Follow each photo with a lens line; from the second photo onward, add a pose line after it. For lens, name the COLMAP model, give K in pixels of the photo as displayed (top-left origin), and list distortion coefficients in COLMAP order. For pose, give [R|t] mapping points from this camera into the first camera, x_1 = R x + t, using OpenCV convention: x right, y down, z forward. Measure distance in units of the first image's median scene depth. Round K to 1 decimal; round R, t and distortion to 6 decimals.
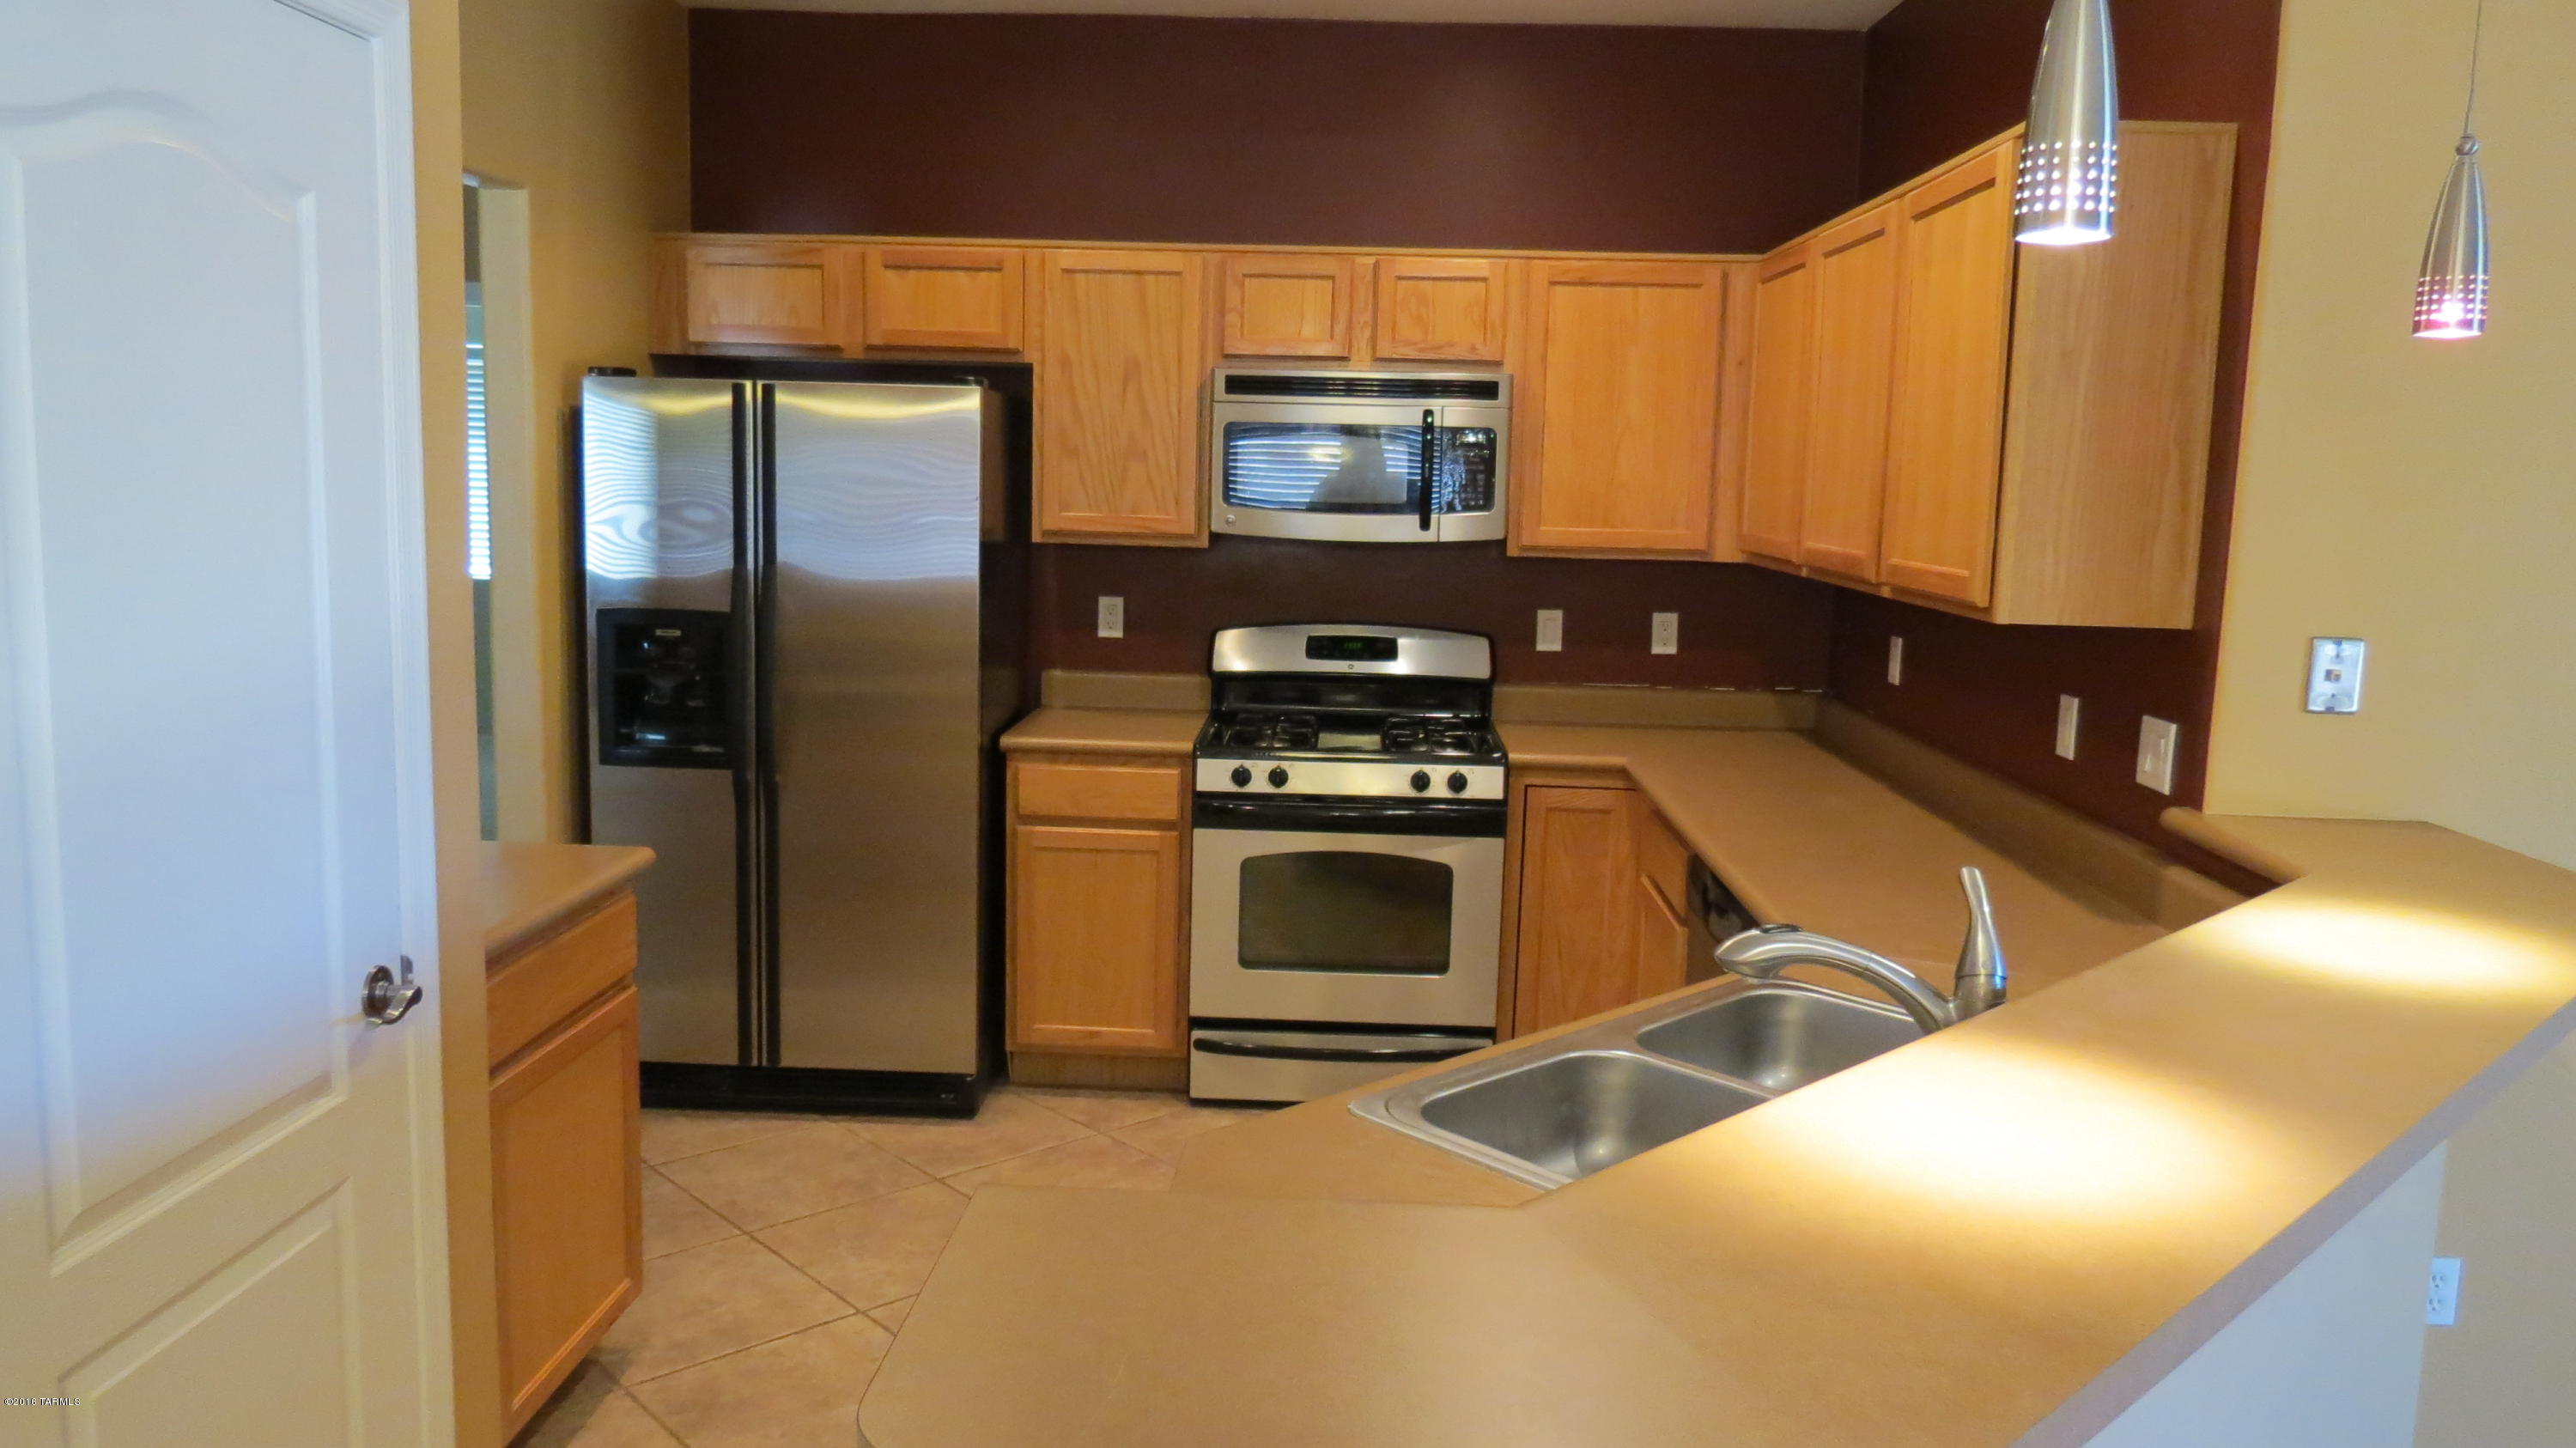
lens RADIAL K [[1836.3, 0, 1288.0], [0, 1836.3, 724.0], [0, 0, 1]] dist [-0.015470, -0.001008]
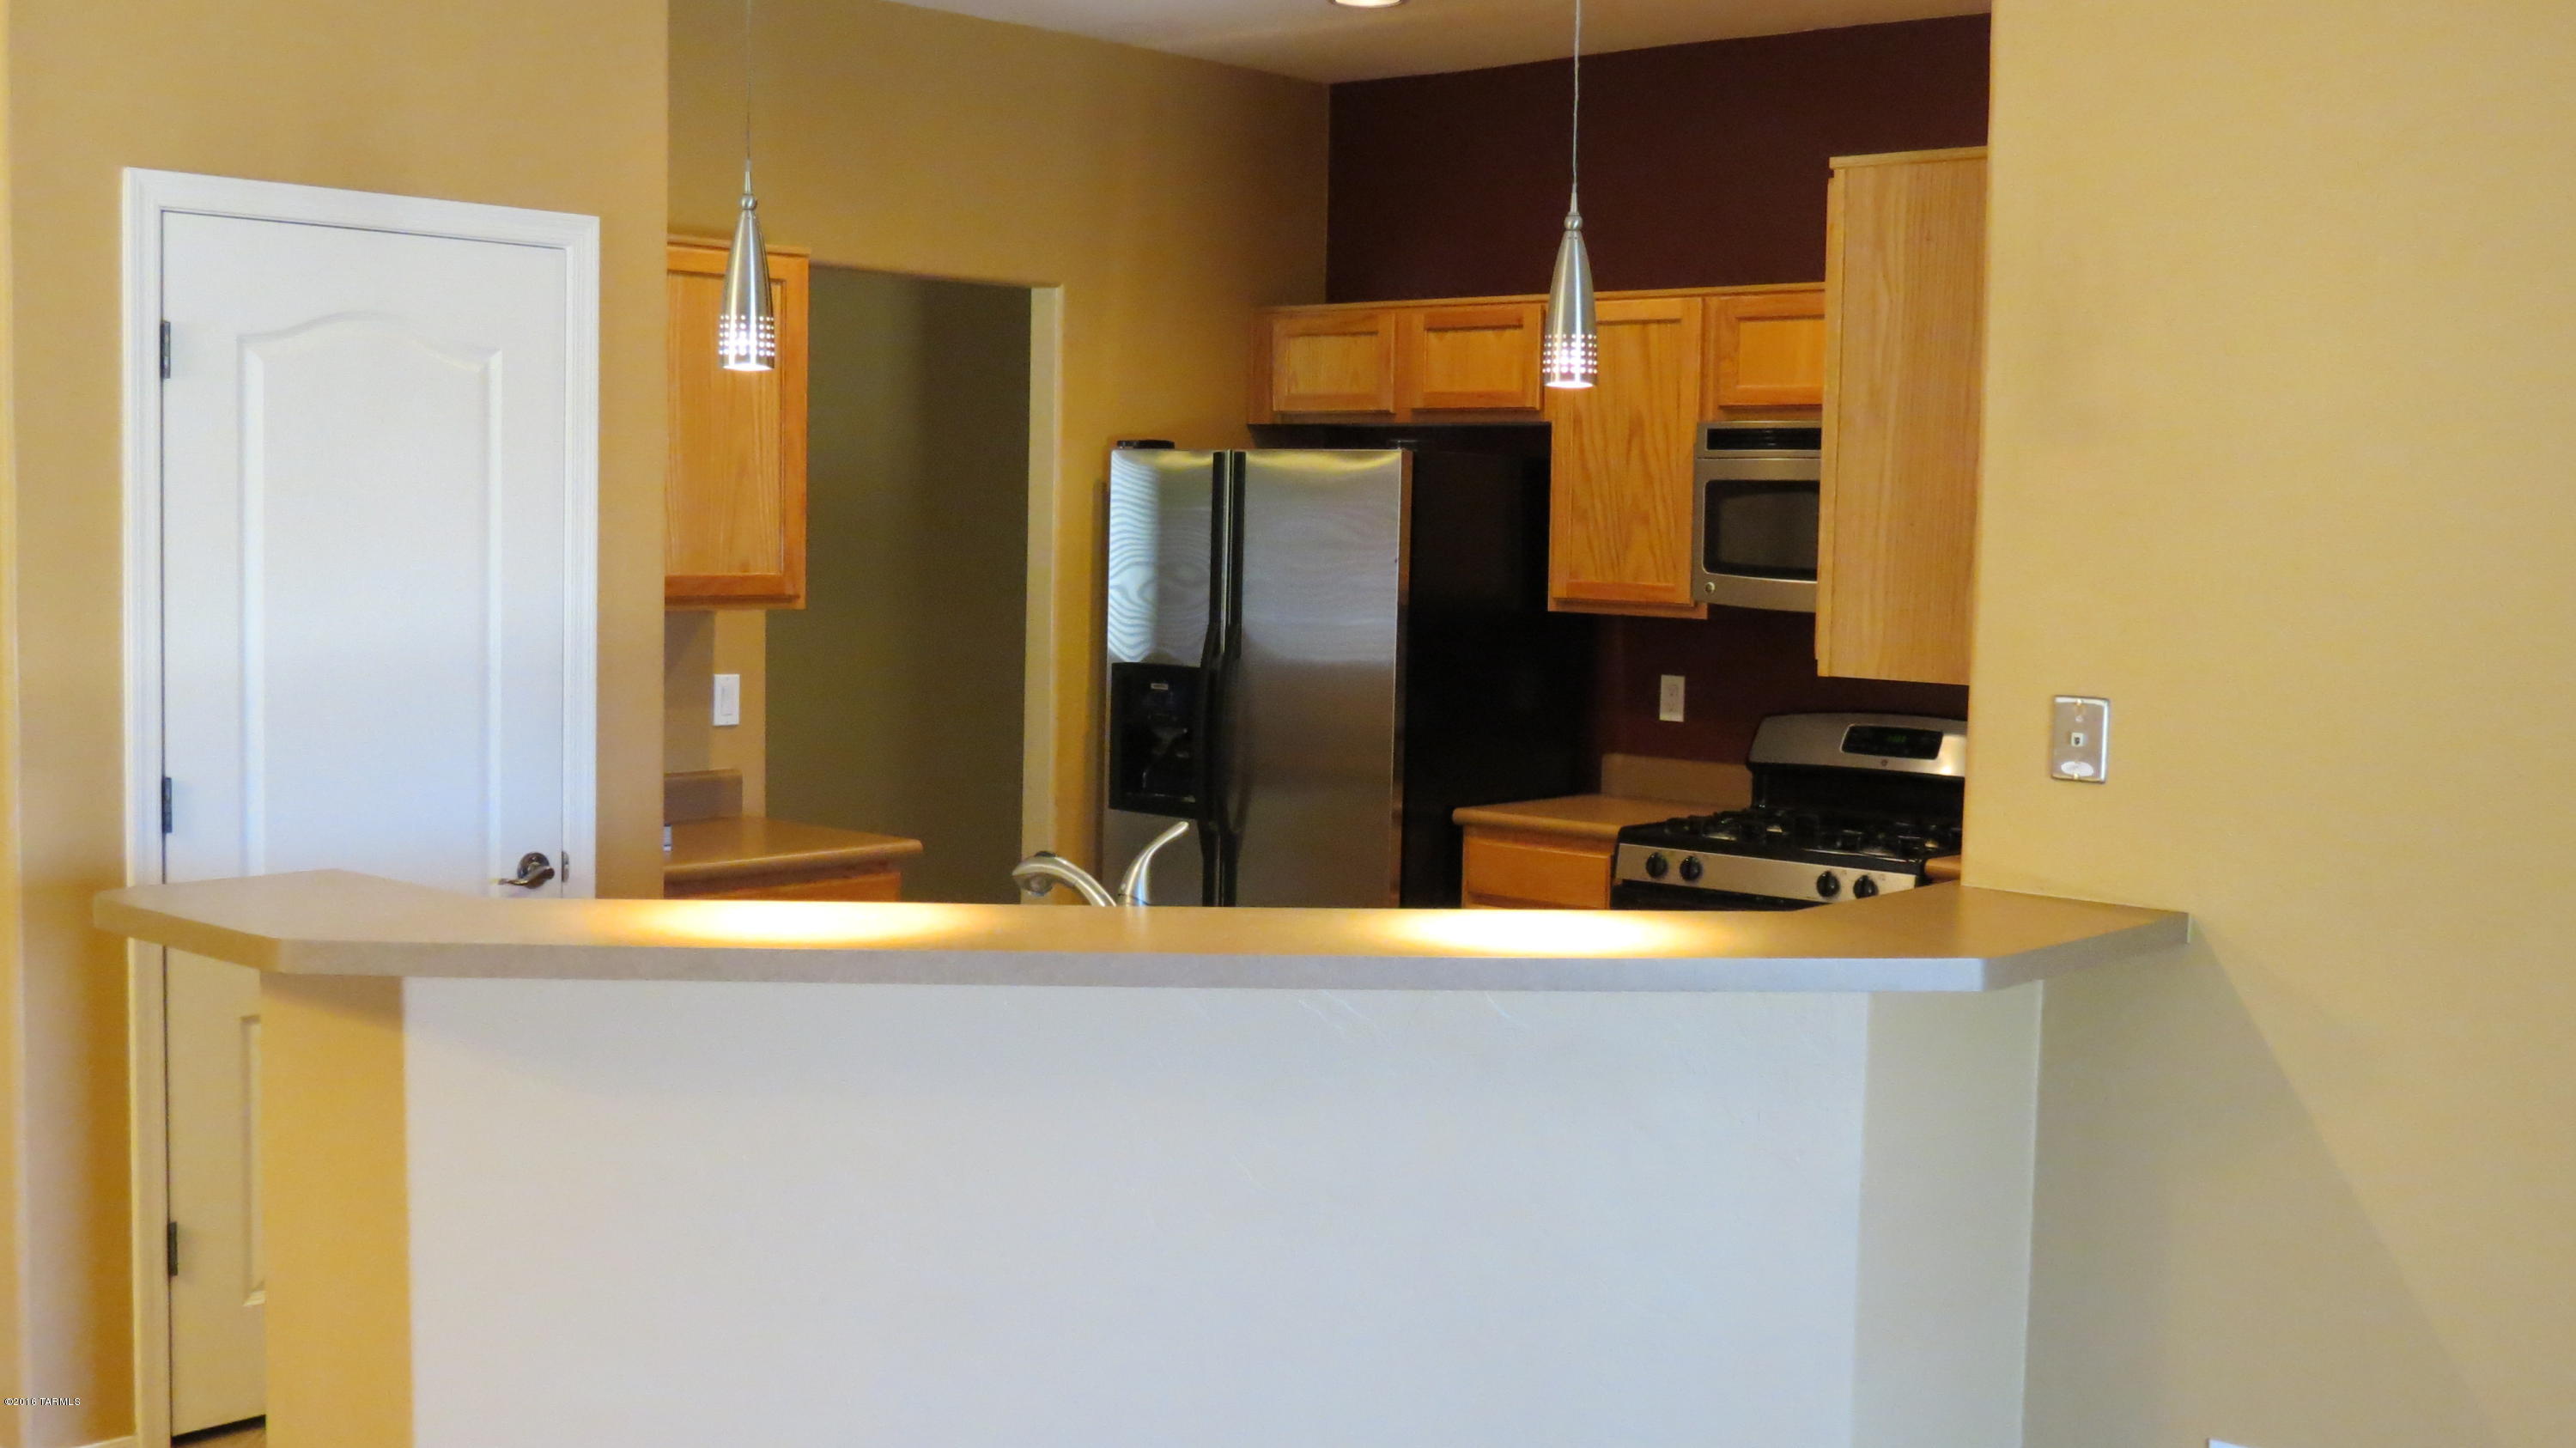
lens RADIAL K [[2811.3, 0, 1289.6], [0, 2811.3, 820.1], [0, 0, 1]] dist [-0.025318, -0.009077]
pose [[0.768805, 0.057762, -0.636869, 0.697548], [-0.087265, 0.996072, -0.015003, 0.041329], [0.633501, 0.067110, 0.770826, -0.188831]]
